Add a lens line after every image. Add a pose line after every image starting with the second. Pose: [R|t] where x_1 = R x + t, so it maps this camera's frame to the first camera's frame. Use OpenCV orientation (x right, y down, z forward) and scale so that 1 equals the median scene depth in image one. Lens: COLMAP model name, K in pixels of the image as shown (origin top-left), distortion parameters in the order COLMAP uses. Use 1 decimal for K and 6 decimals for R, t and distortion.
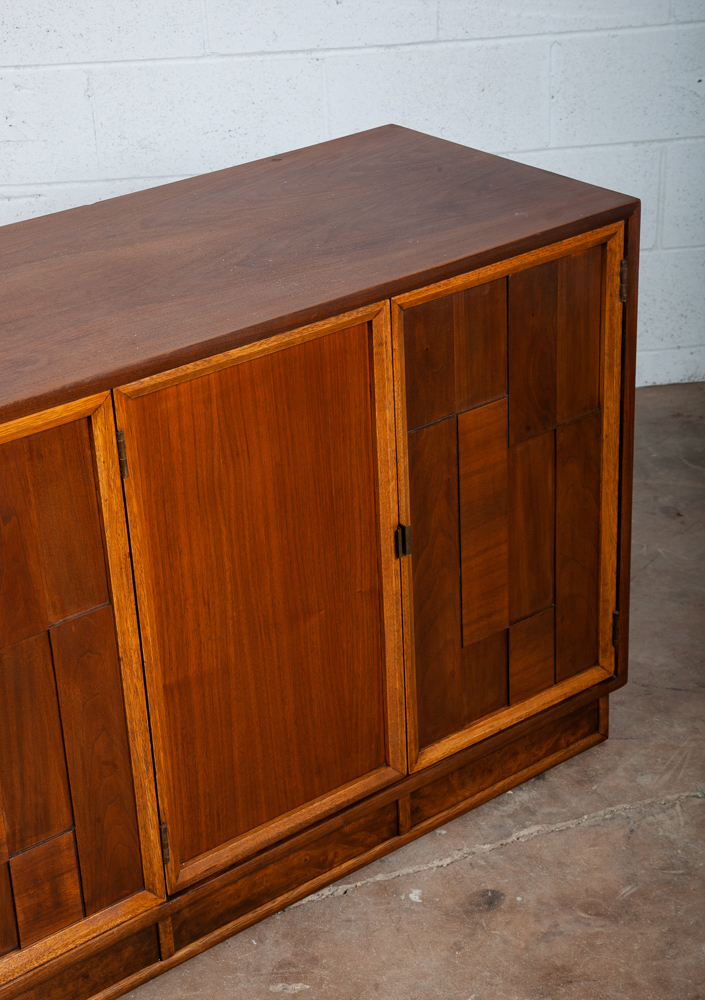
lens RADIAL K [[1875.2, 0, 342.3], [0, 1875.2, 510.0], [0, 0, 1]] dist [0.247255, 0.000000]
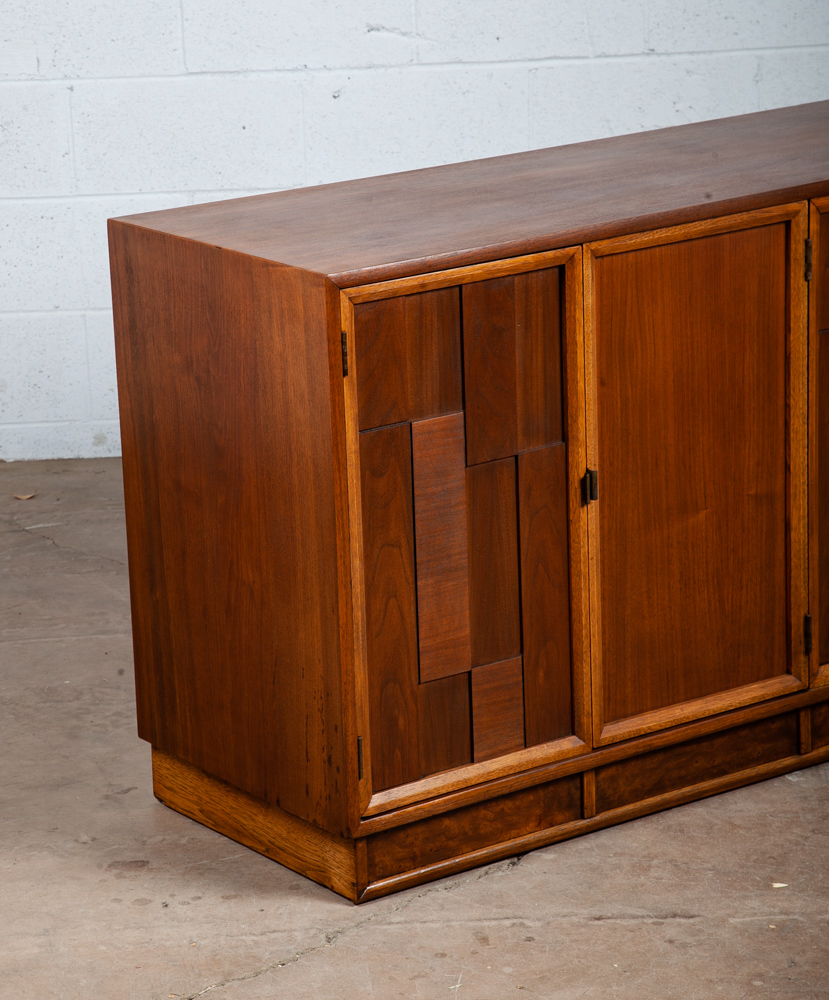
lens RADIAL K [[3334.2, 0, 392.4], [0, 3334.2, 493.3], [0, 0, 1]] dist [0.522262, 0.000000]
pose [[0.999651, 0.014733, -0.021937, -0.400750], [-0.019013, 0.977538, -0.209901, 0.530994], [0.018352, 0.210245, 0.977476, -1.002188]]
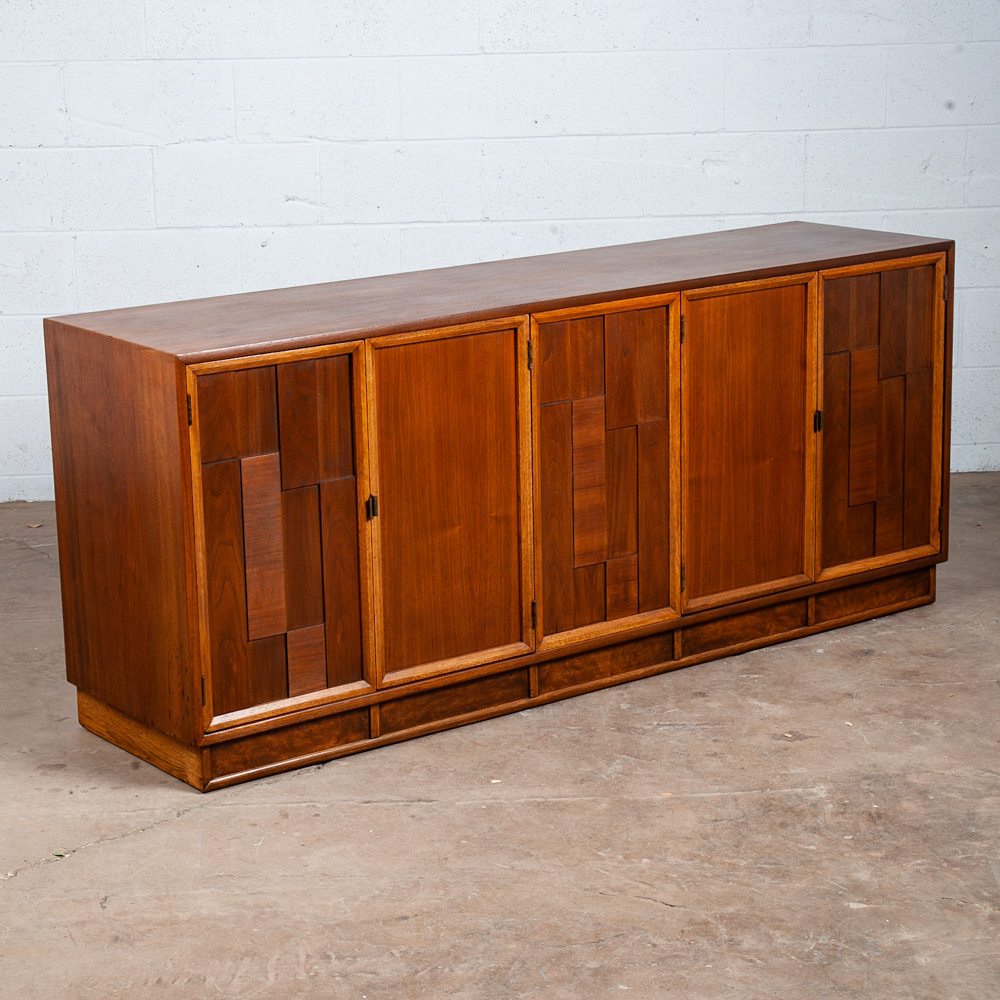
lens RADIAL K [[2532.1, 0, 510.0], [0, 2532.1, 519.2], [0, 0, 1]] dist [0.159879, 0.000000]
pose [[0.999627, 0.027096, -0.003417, -0.224901], [-0.027156, 0.972862, -0.229788, 0.605541], [-0.002902, 0.229796, 0.973235, -1.157016]]
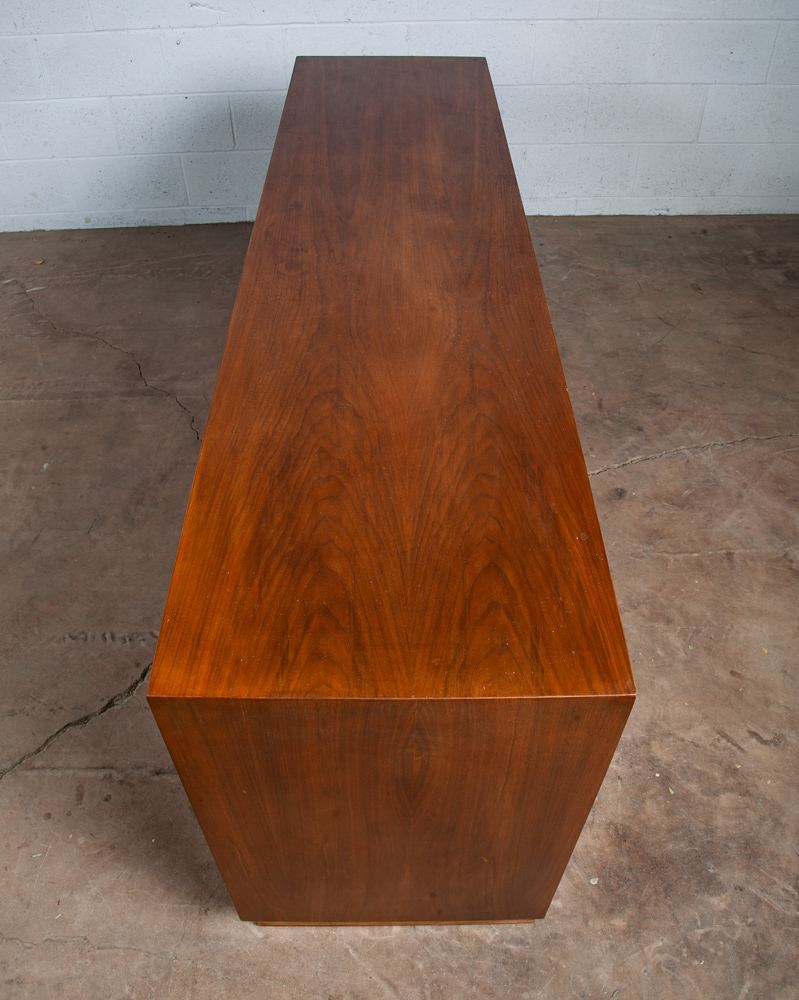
lens RADIAL K [[850.7, 0, 405.2], [0, 850.7, 502.0], [0, 0, 1]] dist [-0.115108, 0.062646]
pose [[0.998009, 0.060612, -0.017462, -0.131992], [-0.052582, 0.952353, 0.300430, -0.041970], [0.034839, -0.298913, 0.953644, 0.138823]]
